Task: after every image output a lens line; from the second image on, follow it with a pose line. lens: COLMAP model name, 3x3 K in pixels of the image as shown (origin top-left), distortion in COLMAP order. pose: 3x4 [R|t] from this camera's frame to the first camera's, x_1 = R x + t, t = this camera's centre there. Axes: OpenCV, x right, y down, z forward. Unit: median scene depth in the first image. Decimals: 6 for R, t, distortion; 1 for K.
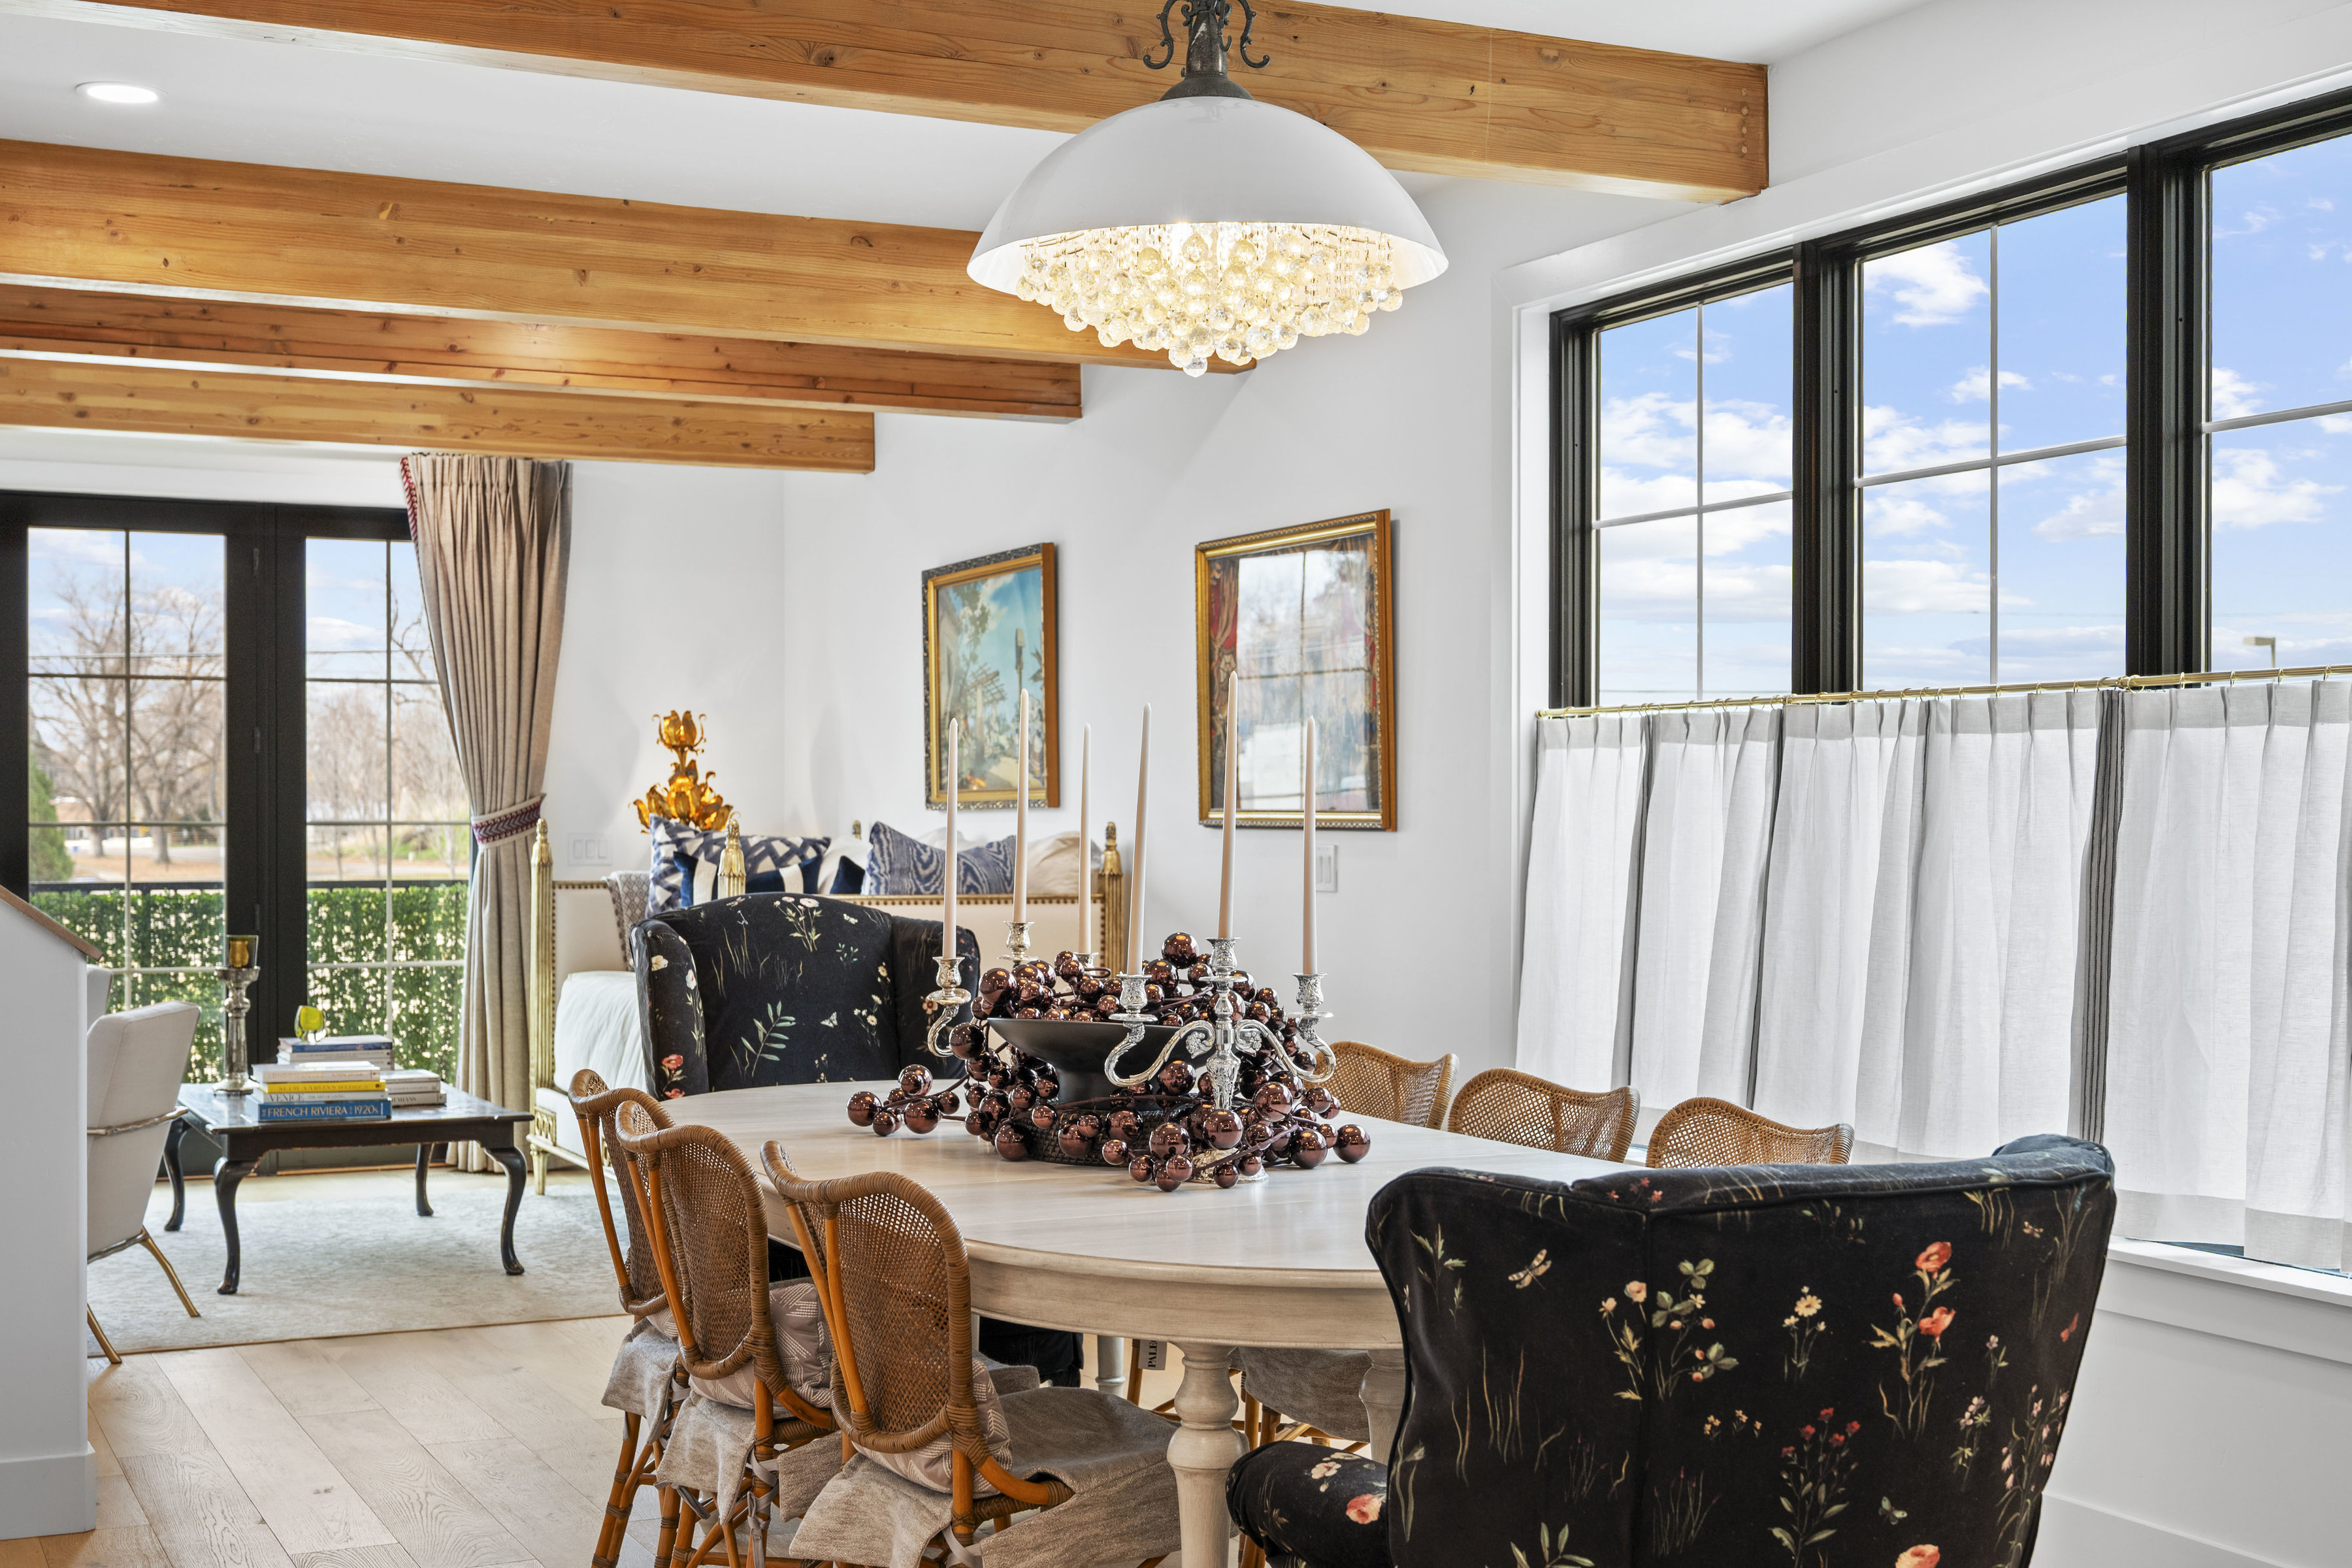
lens RADIAL K [[2883.6, 0, 1161.8], [0, 2883.6, 829.9], [0, 0, 1]] dist [-0.007312, 0.000000]
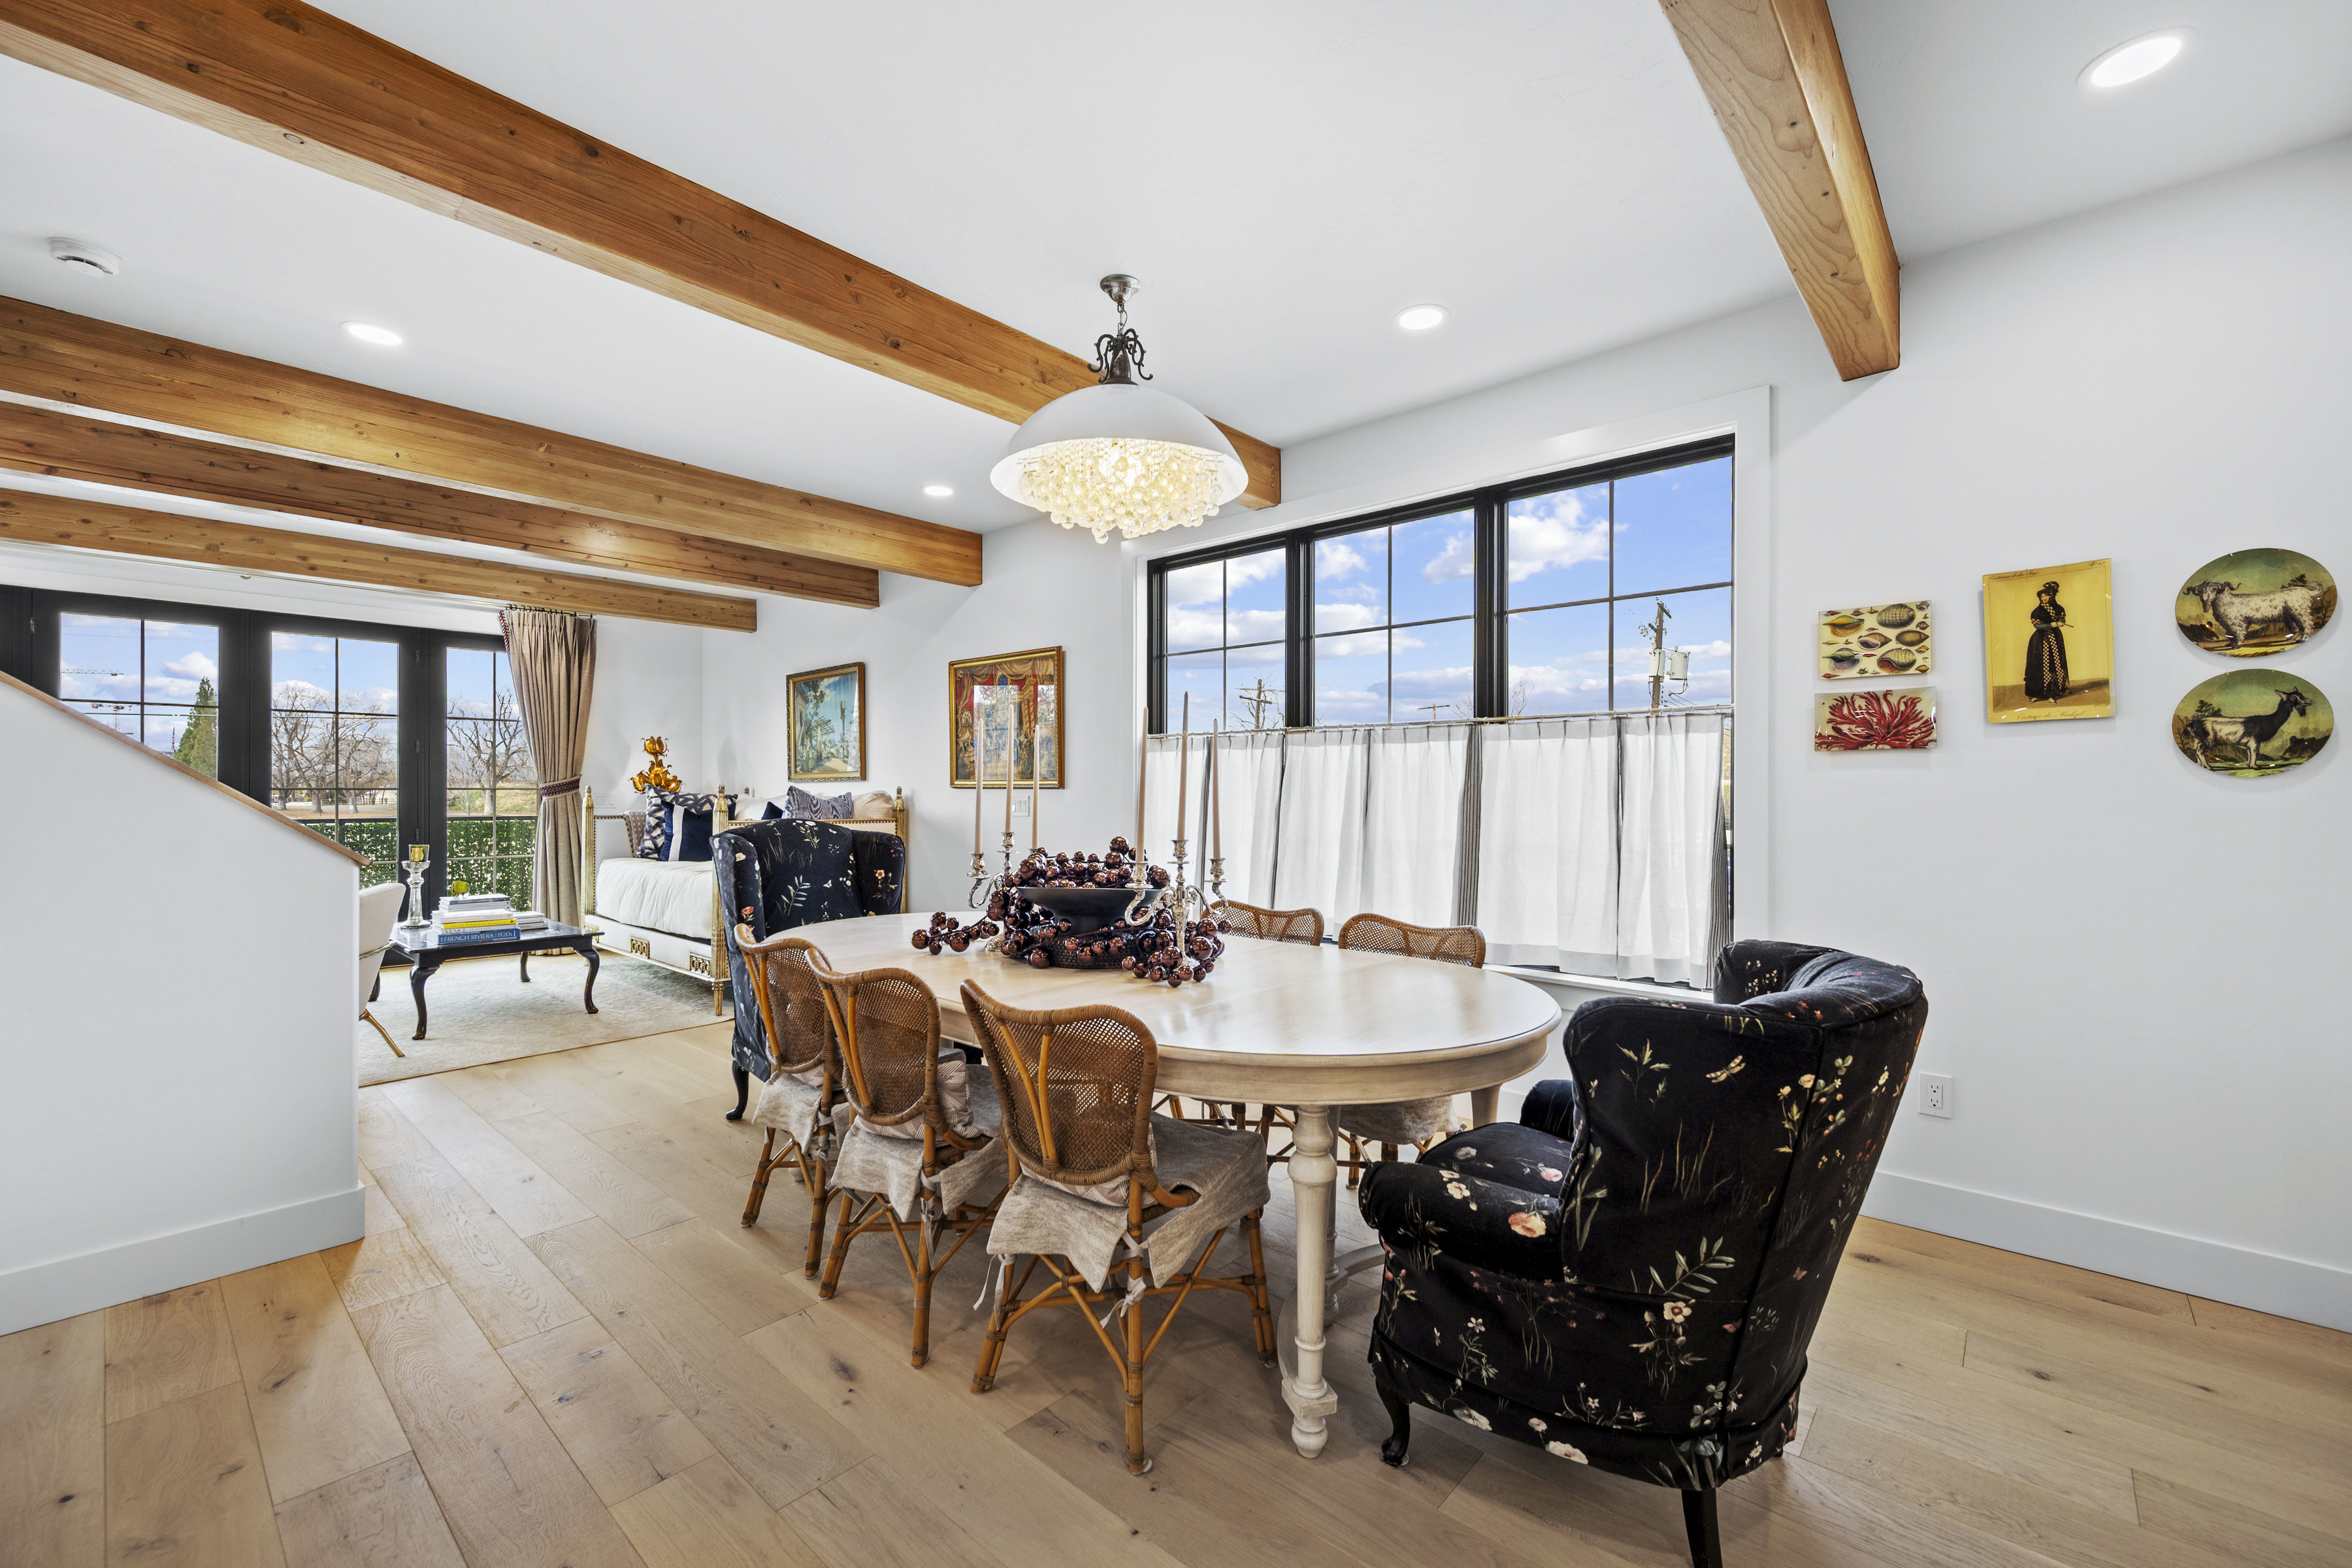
lens RADIAL K [[967.0, 0, 1176.9], [0, 967.0, 790.4], [0, 0, 1]] dist [0.003018, -0.001669]
pose [[0.923756, 0.001768, 0.382977, -0.110165], [0.000822, 0.999978, -0.006601, 0.005723], [-0.382980, 0.006412, 0.923734, 0.232904]]
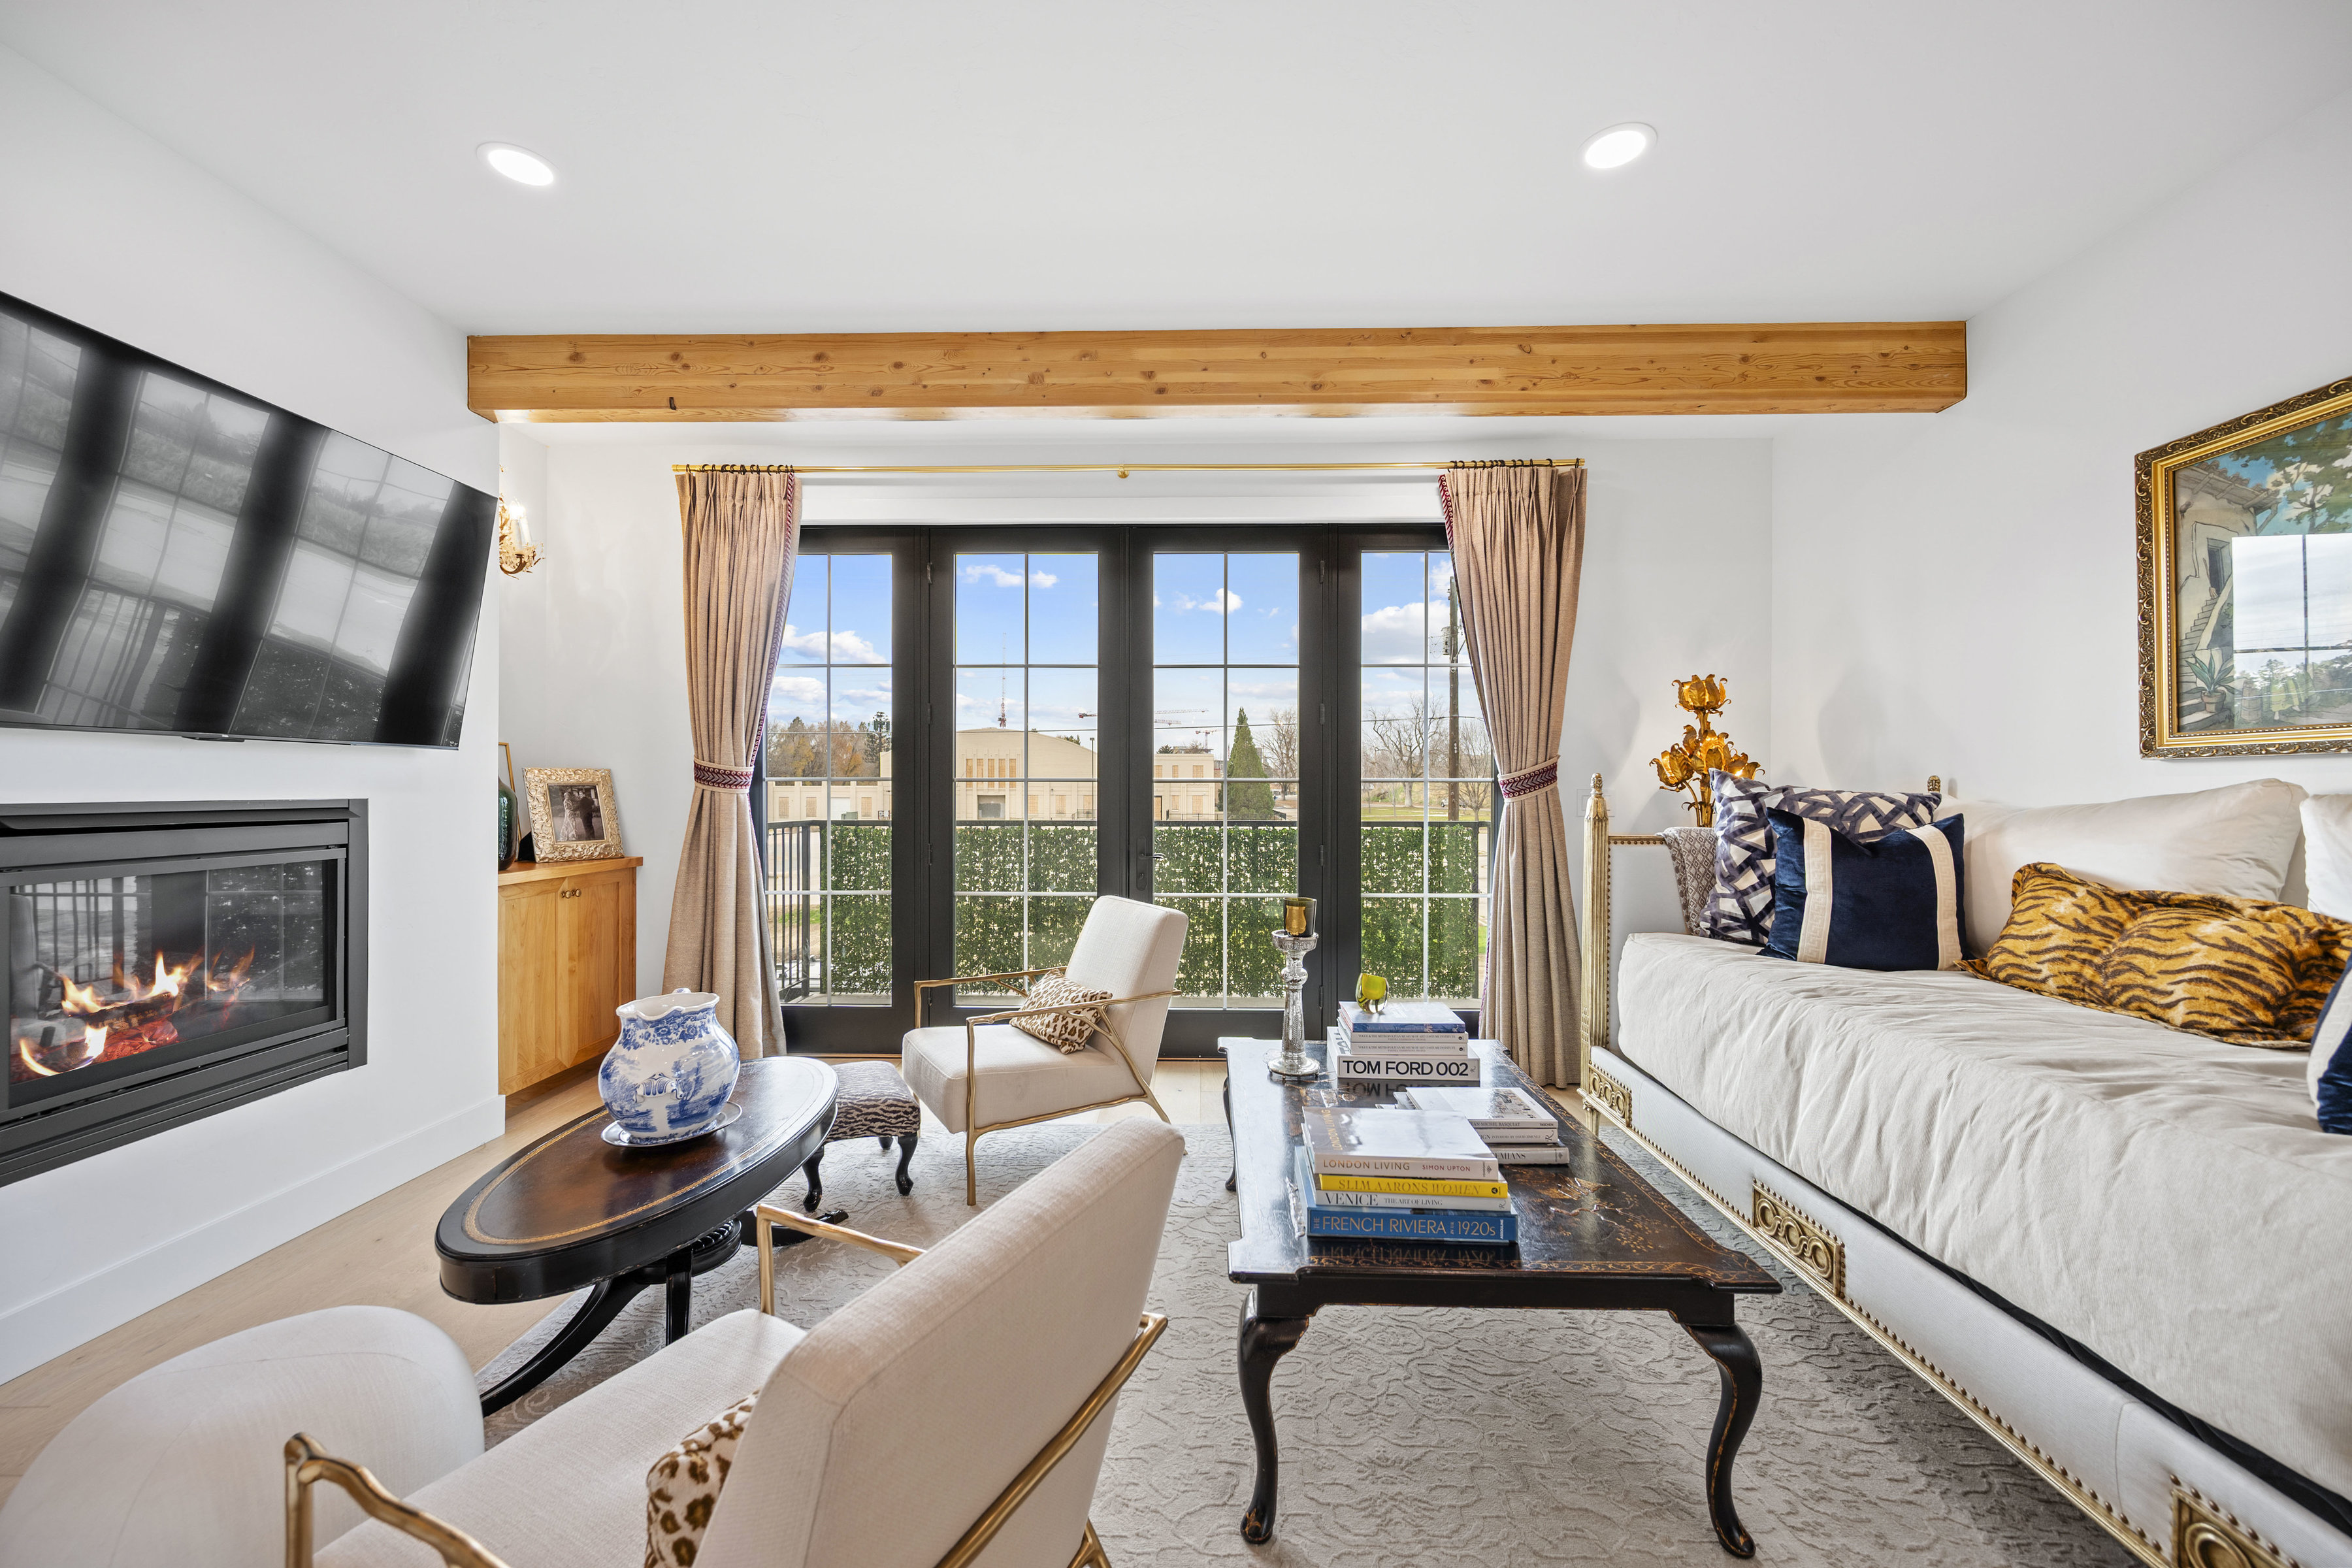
lens RADIAL K [[934.0, 0, 1184.3], [0, 934.0, 790.8], [0, 0, 1]] dist [0.000923, 0.000335]
pose [[0.895885, 0.003740, -0.444271, -0.244809], [-0.004451, 0.999990, -0.000559, 0.003649], [0.444264, 0.002478, 0.895893, 0.796647]]
